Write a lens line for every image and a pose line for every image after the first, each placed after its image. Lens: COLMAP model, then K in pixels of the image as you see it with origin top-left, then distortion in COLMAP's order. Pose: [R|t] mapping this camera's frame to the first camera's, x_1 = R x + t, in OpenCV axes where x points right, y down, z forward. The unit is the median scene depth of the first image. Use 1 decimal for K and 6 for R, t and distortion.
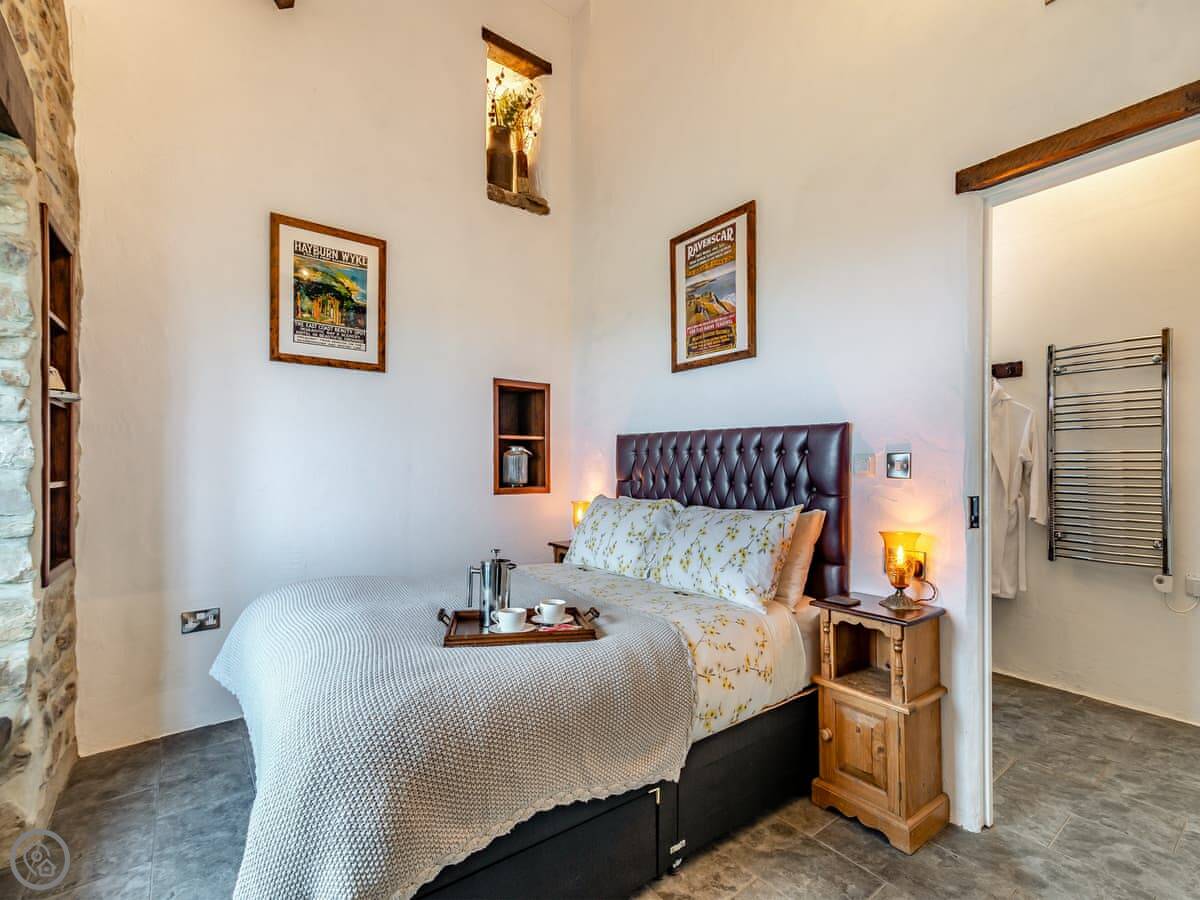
lens RADIAL K [[536.5, 0, 592.9], [0, 536.5, 460.1], [0, 0, 1]] dist [0.005811, 0.000184]
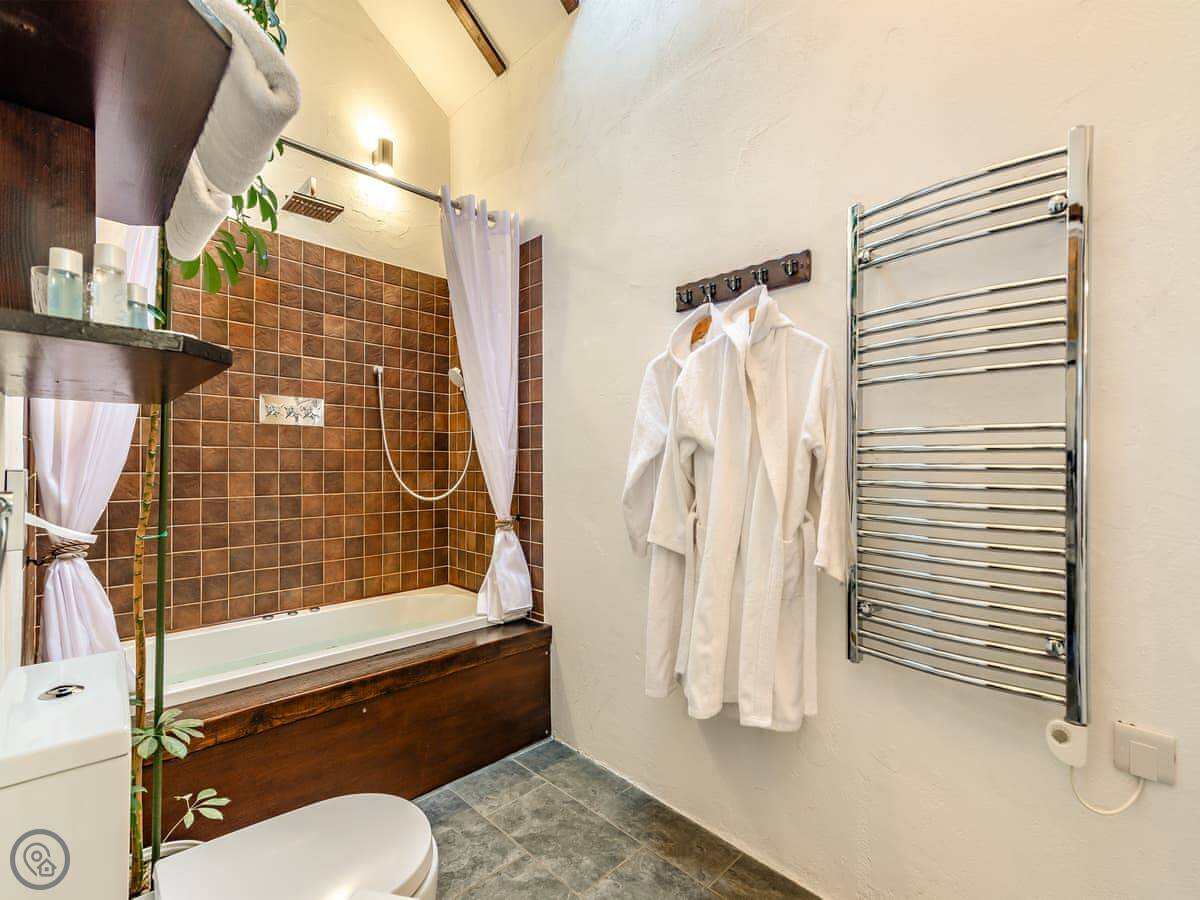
lens RADIAL K [[536.5, 0, 605.0], [0, 536.5, 460.3], [0, 0, 1]] dist [0.005811, 0.000184]
pose [[0.988056, -0.000152, 0.154095, 0.558851], [-0.001014, 0.999971, 0.007483, 0.008477], [-0.154091, -0.007550, 0.988028, 0.563830]]
